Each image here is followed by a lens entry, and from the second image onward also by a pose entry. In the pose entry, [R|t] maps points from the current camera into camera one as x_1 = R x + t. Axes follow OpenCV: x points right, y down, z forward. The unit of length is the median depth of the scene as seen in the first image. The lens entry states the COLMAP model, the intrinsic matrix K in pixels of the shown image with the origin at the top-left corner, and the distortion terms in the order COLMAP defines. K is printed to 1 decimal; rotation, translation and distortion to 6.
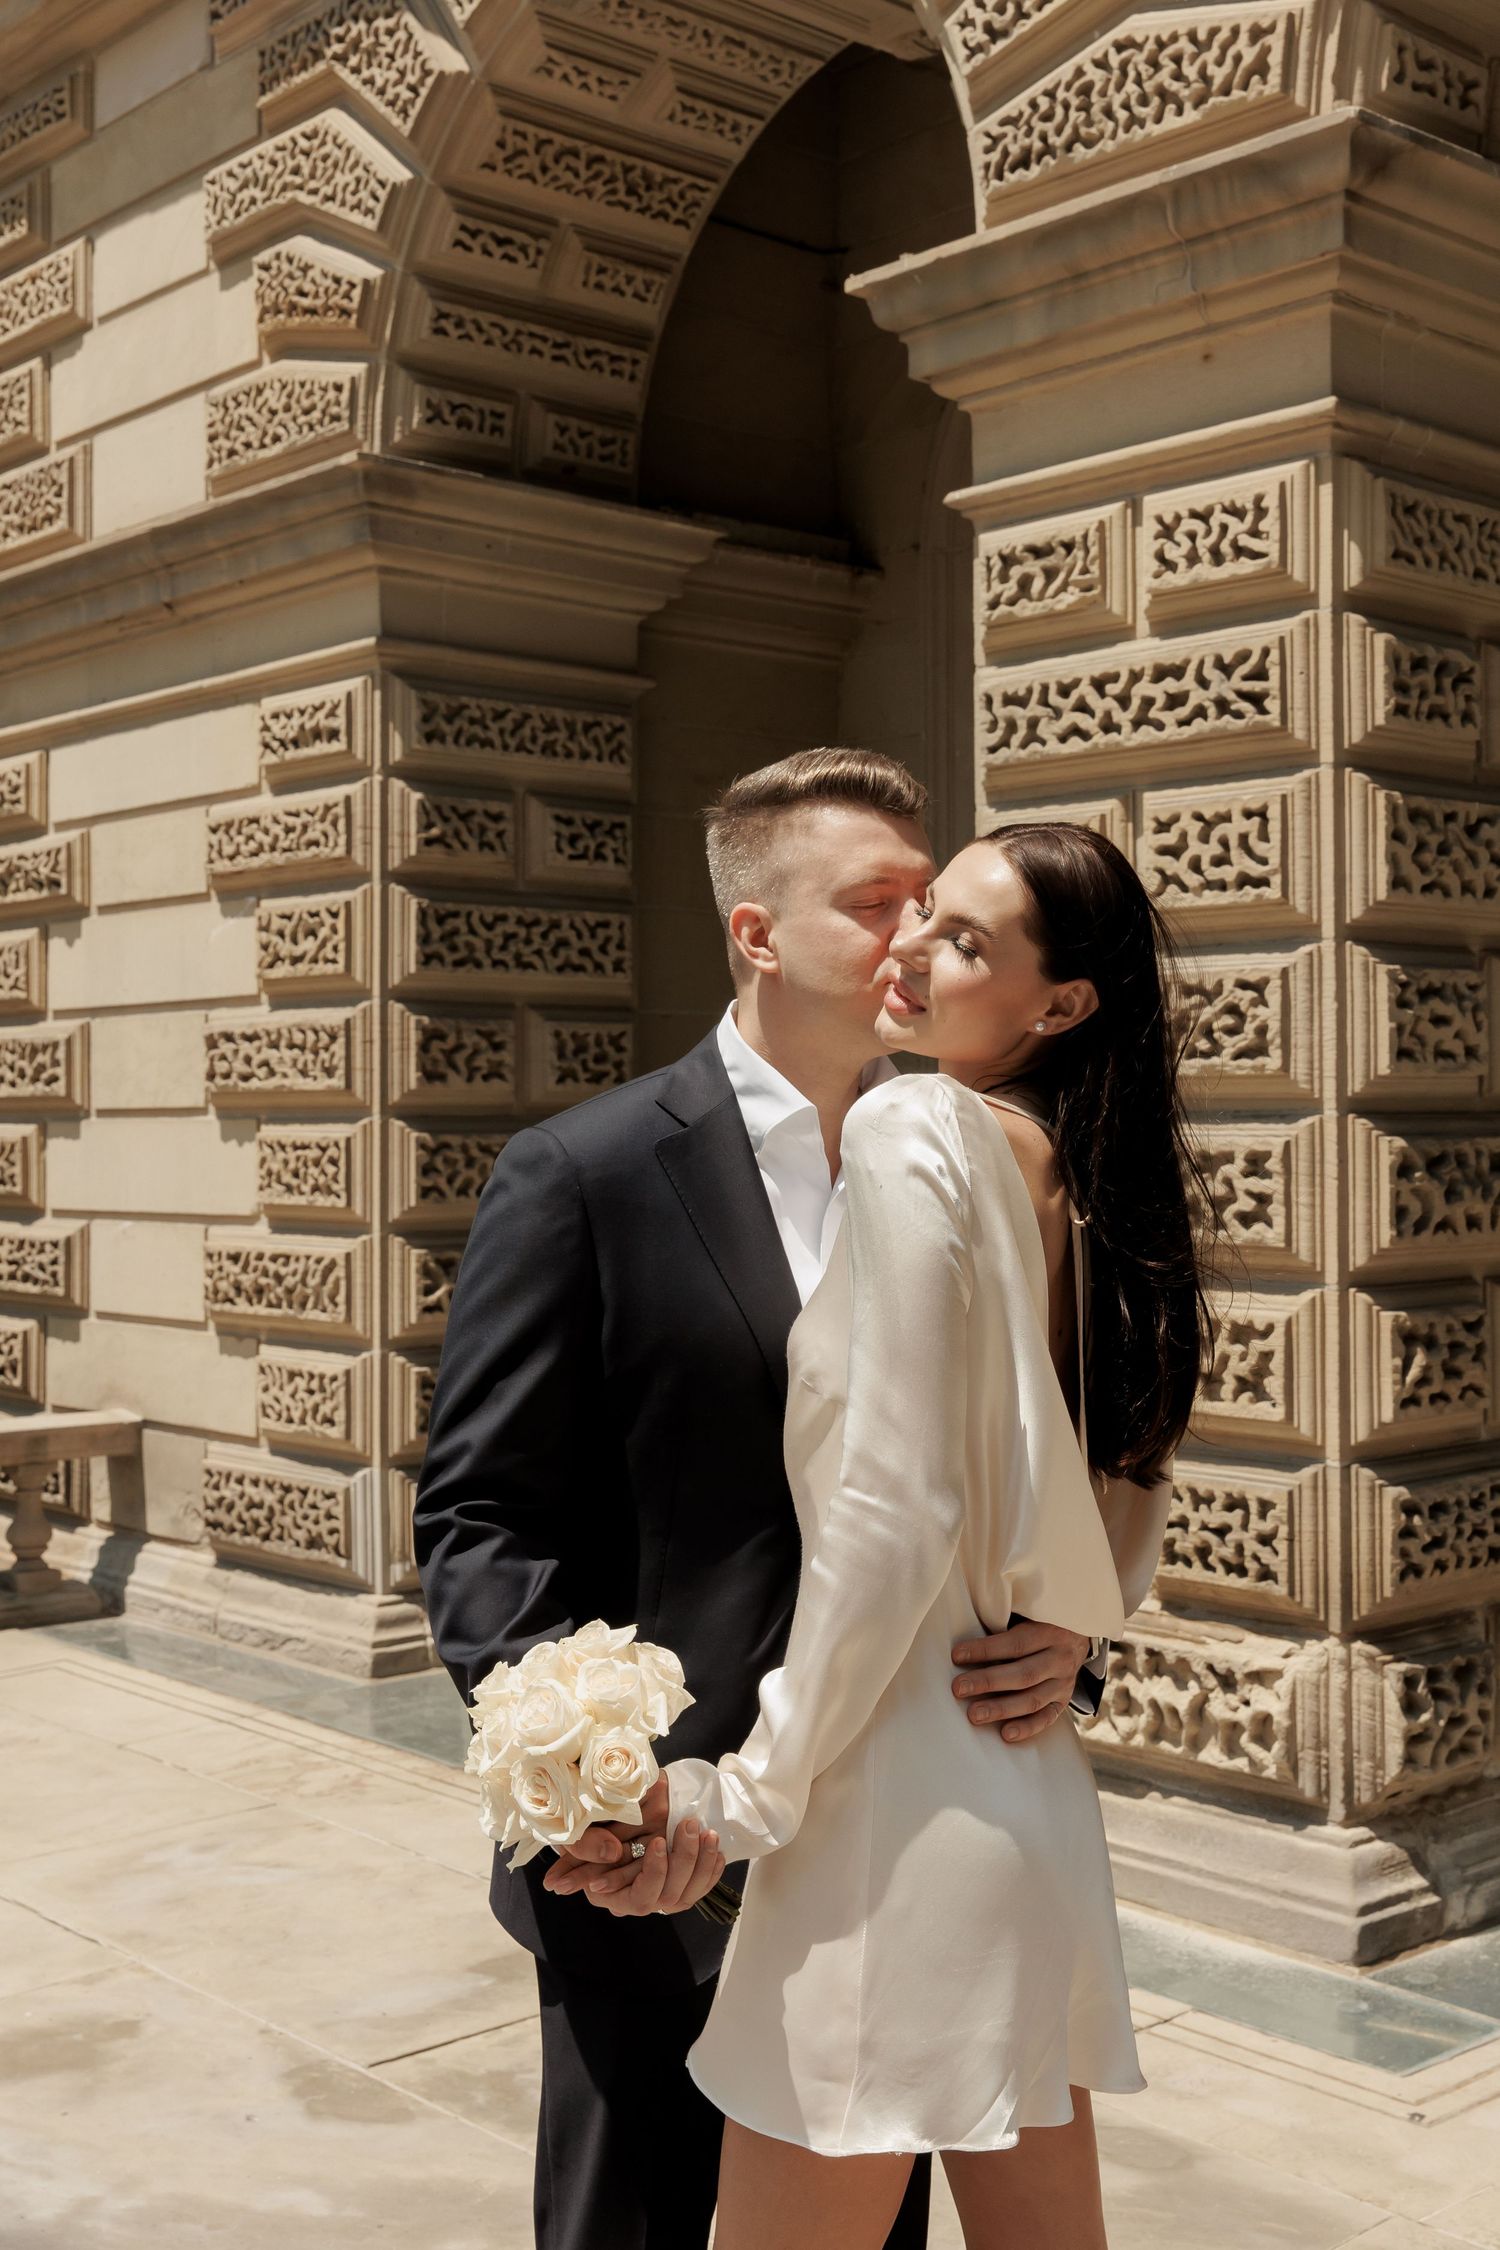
lens RADIAL K [[2654.7, 0, 752.9], [0, 2654.7, 1113.1], [0, 0, 1]] dist [0.000440, 0.000000]
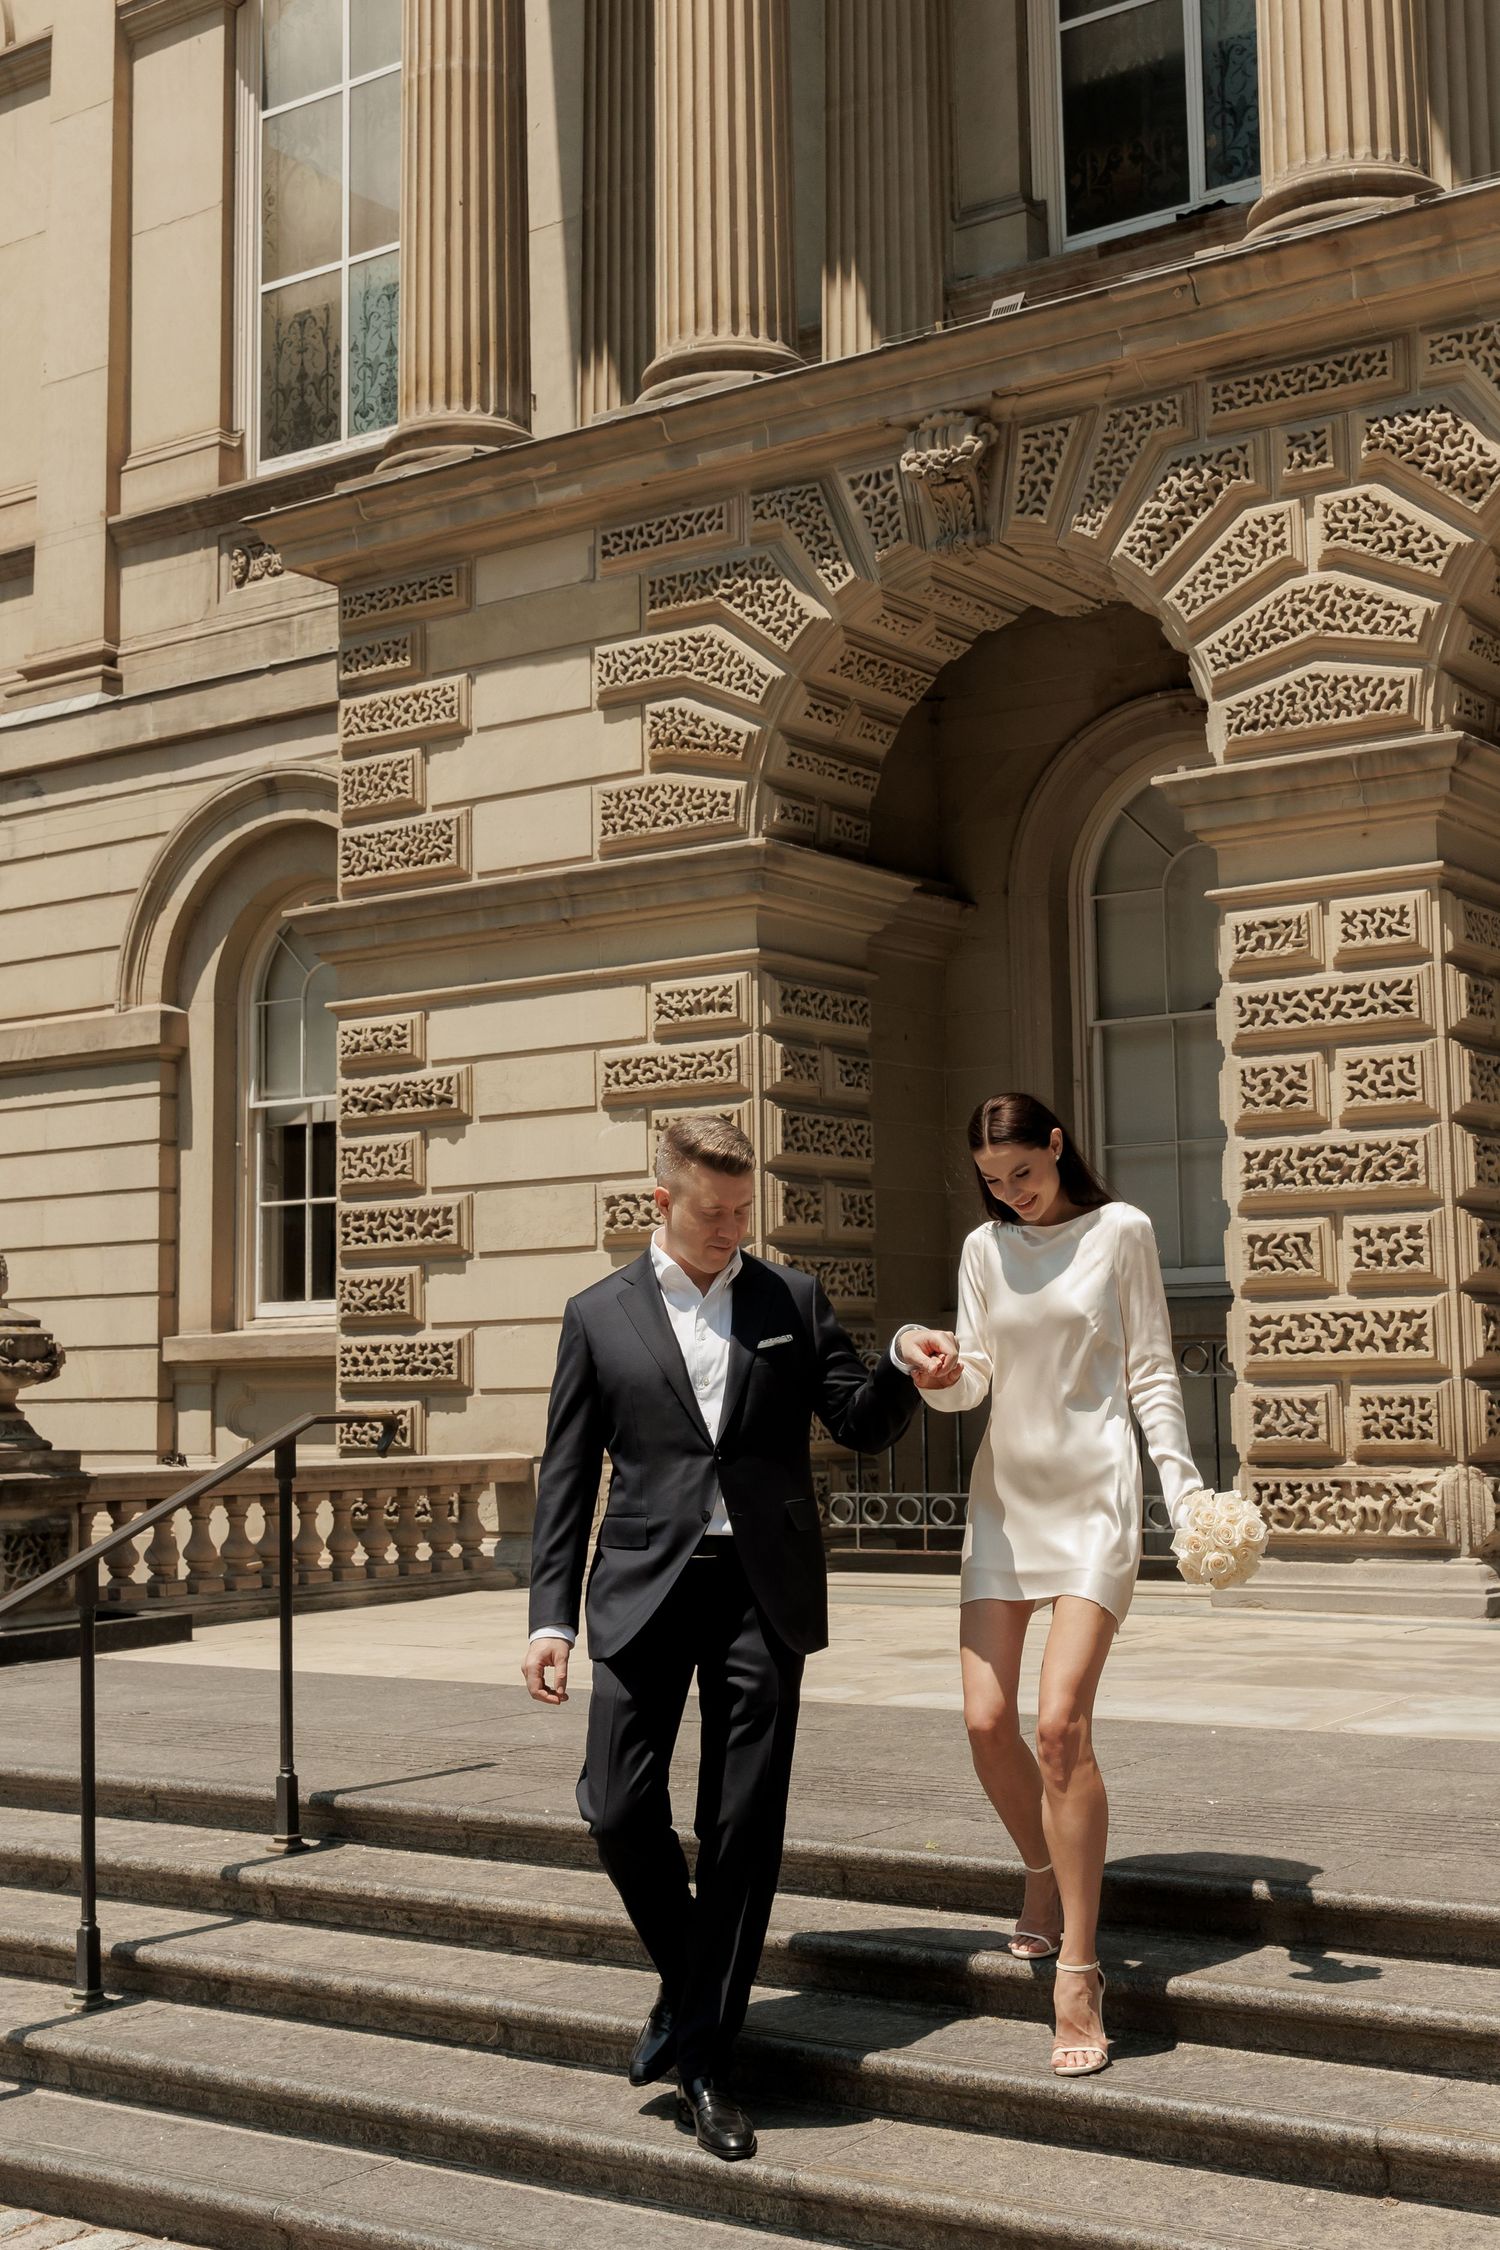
lens RADIAL K [[2782.4, 0, 750.0], [0, 2782.4, 1131.2], [0, 0, 1]] dist [-0.008533, 0.000000]
pose [[0.976818, 0.005705, 0.213998, -0.510518], [0.013509, 0.996010, -0.088216, 0.082697], [-0.213647, 0.089062, 0.972843, -0.647278]]
